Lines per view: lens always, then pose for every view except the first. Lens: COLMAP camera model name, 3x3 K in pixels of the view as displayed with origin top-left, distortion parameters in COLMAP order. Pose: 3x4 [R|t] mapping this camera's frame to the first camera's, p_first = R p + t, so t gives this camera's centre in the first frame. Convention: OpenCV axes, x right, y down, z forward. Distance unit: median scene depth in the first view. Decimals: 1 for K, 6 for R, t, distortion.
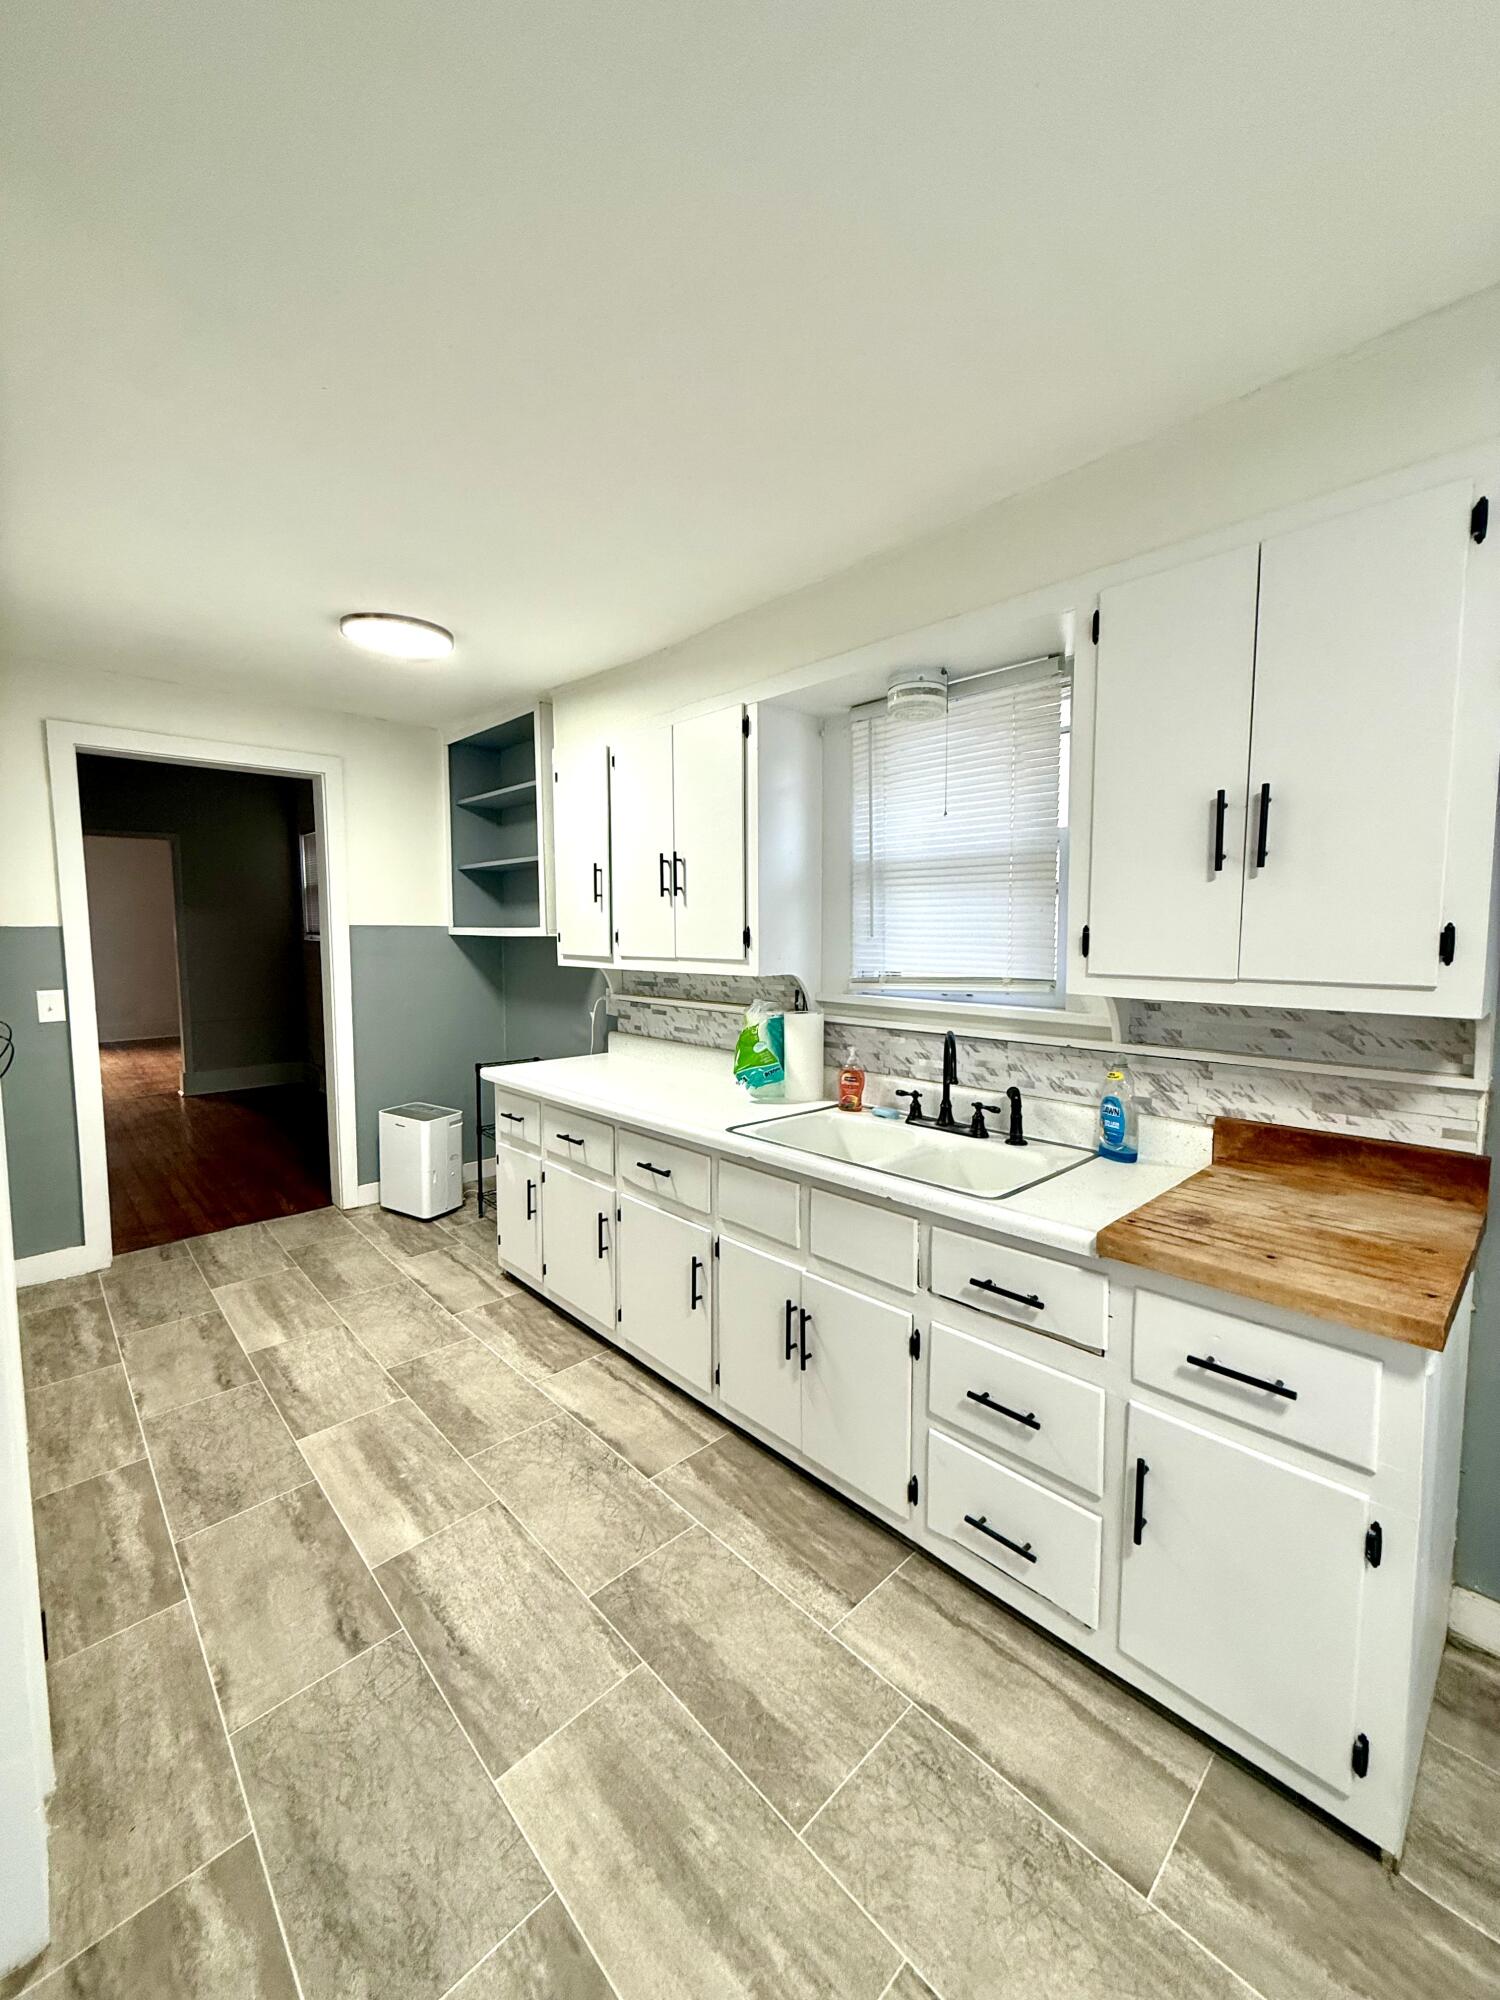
lens RADIAL K [[794.9, 0, 750.8], [0, 794.9, 994.1], [0, 0, 1]] dist [0.000168, 0.000675]
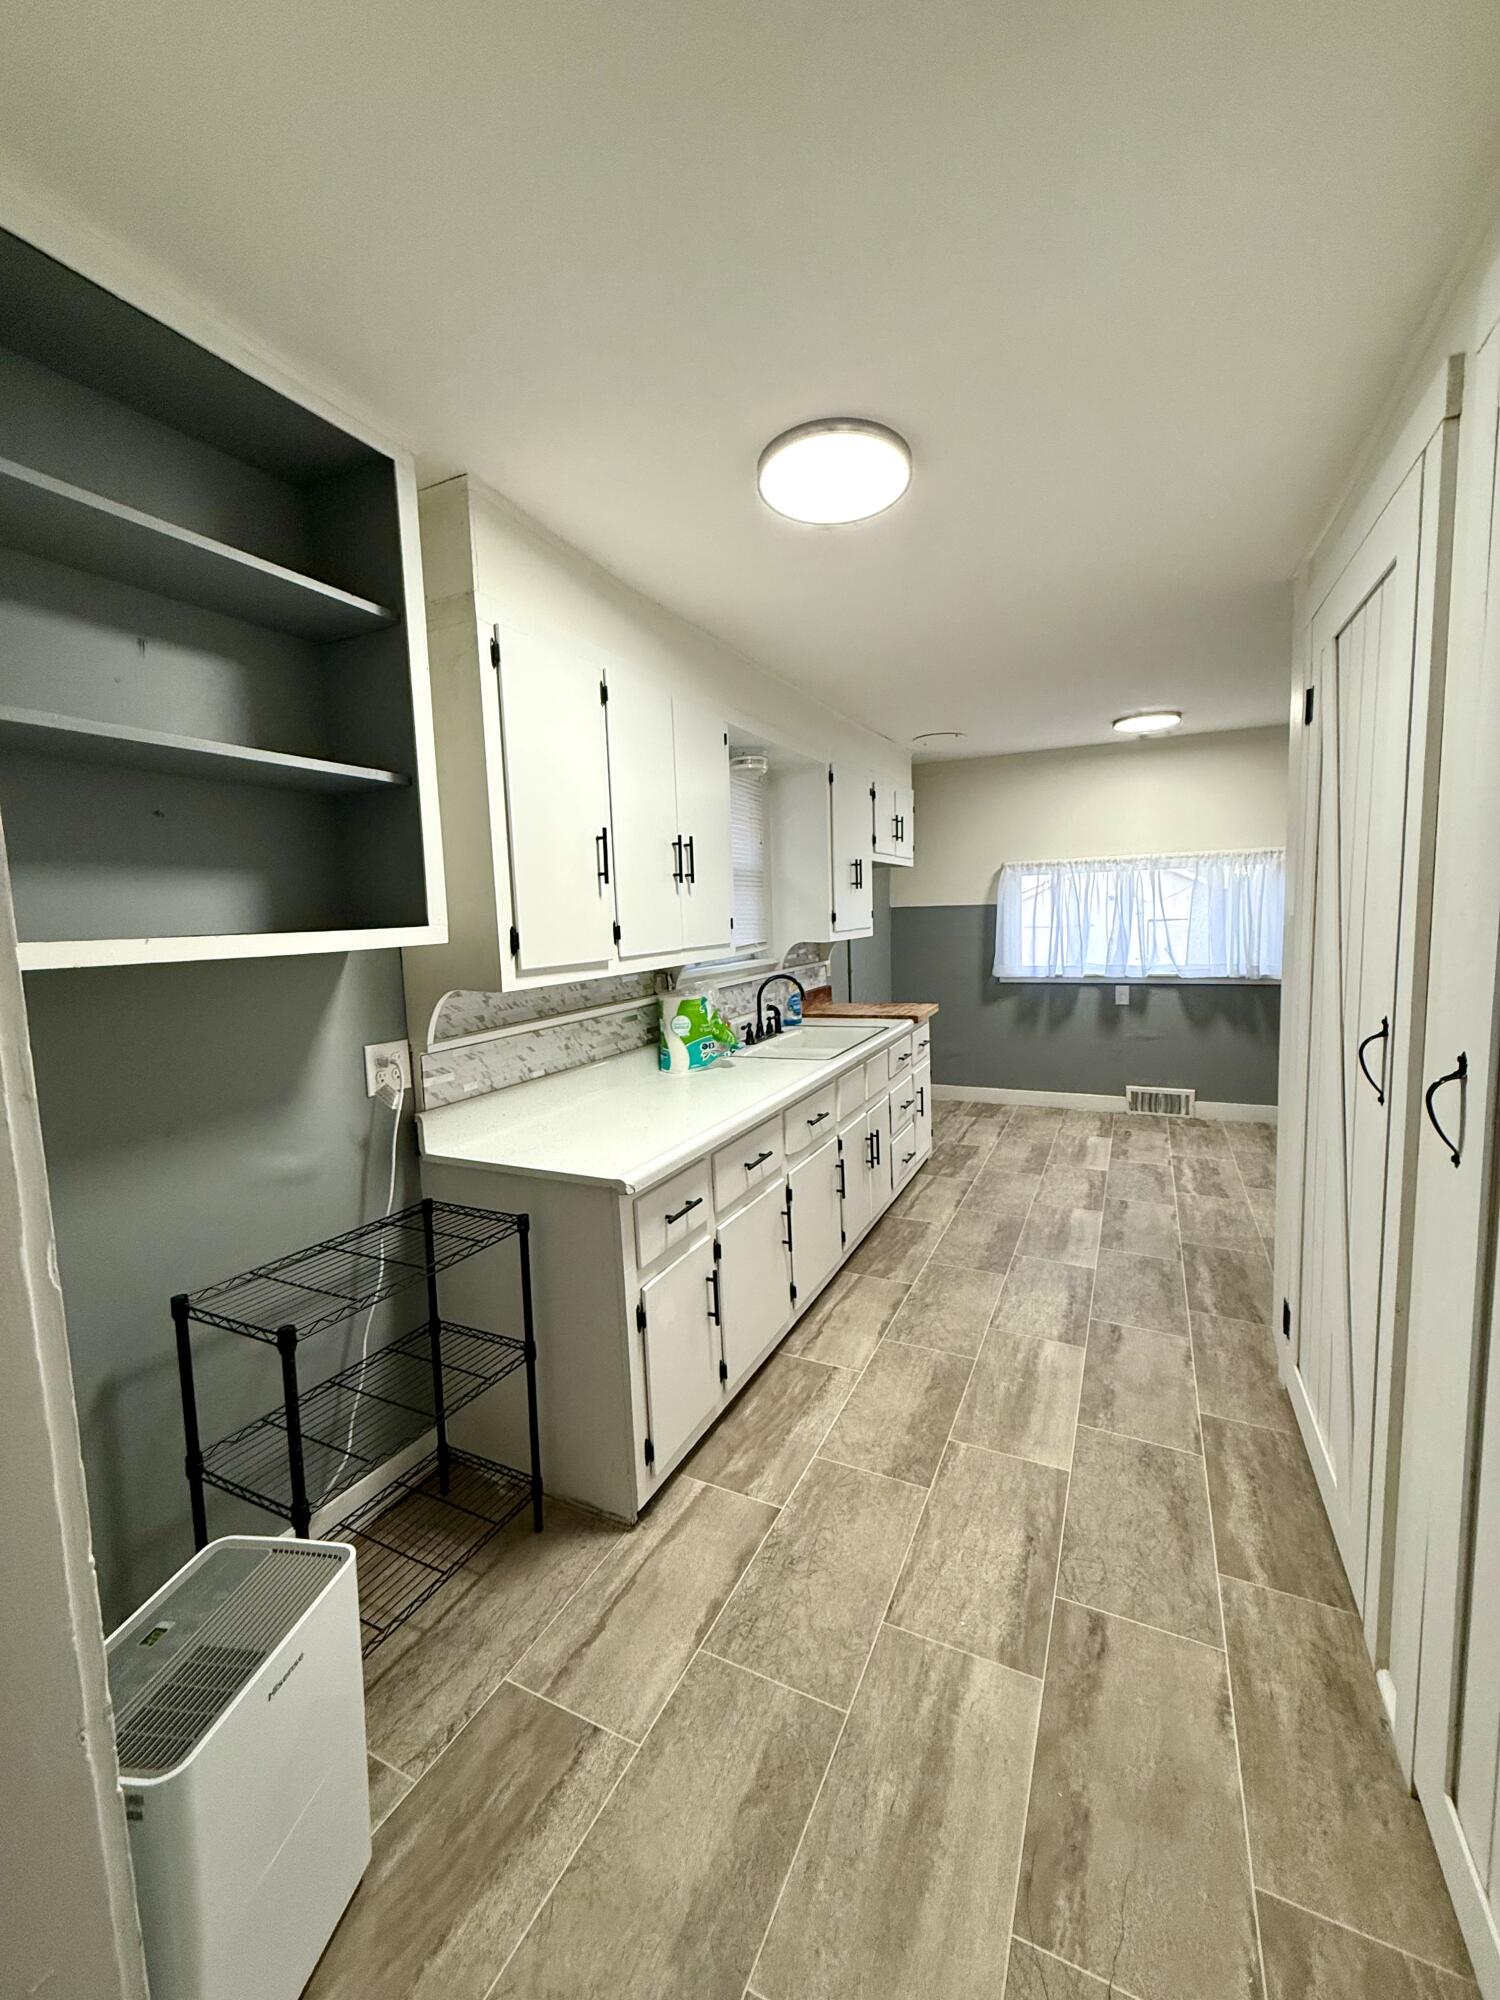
lens RADIAL K [[794.9, 0, 750.8], [0, 794.9, 994.1], [0, 0, 1]] dist [0.000168, 0.000675]
pose [[-0.350861, -0.080849, 0.932931, -1.181152], [0.116297, 0.984791, 0.129081, -0.124168], [-0.929178, 0.153786, -0.336122, 1.478135]]
